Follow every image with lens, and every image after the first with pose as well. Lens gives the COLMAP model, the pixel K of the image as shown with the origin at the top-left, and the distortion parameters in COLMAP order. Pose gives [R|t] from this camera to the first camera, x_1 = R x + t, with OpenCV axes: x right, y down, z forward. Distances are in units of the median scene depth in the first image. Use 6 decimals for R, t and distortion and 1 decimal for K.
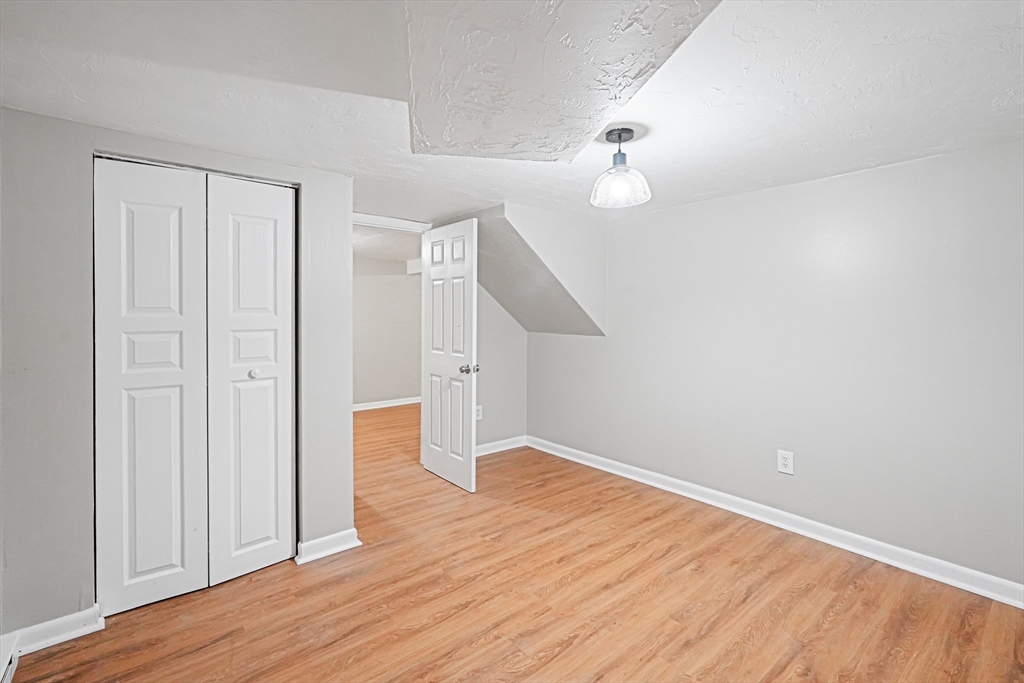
lens RADIAL K [[471.5, 0, 504.3], [0, 471.5, 320.4], [0, 0, 1]] dist [-0.001159, 0.000815]
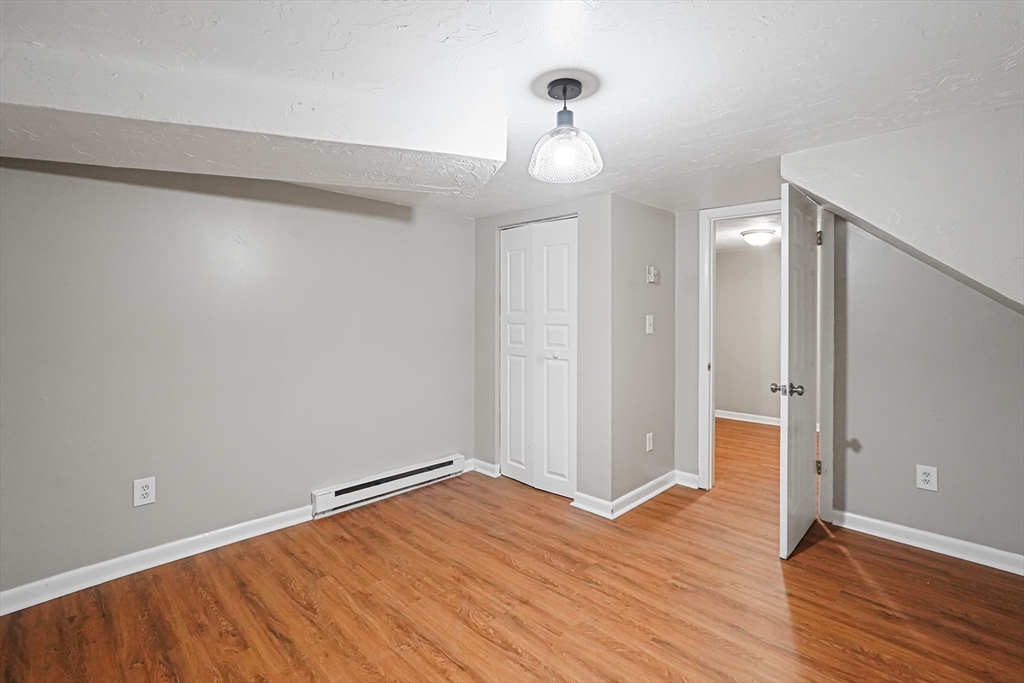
lens RADIAL K [[471.5, 0, 504.3], [0, 471.5, 320.4], [0, 0, 1]] dist [-0.001159, 0.000815]
pose [[0.100807, 0.015257, -0.994789, 0.869154], [-0.018022, 0.999746, 0.013507, -0.008719], [0.994743, 0.016567, 0.101056, 0.697056]]
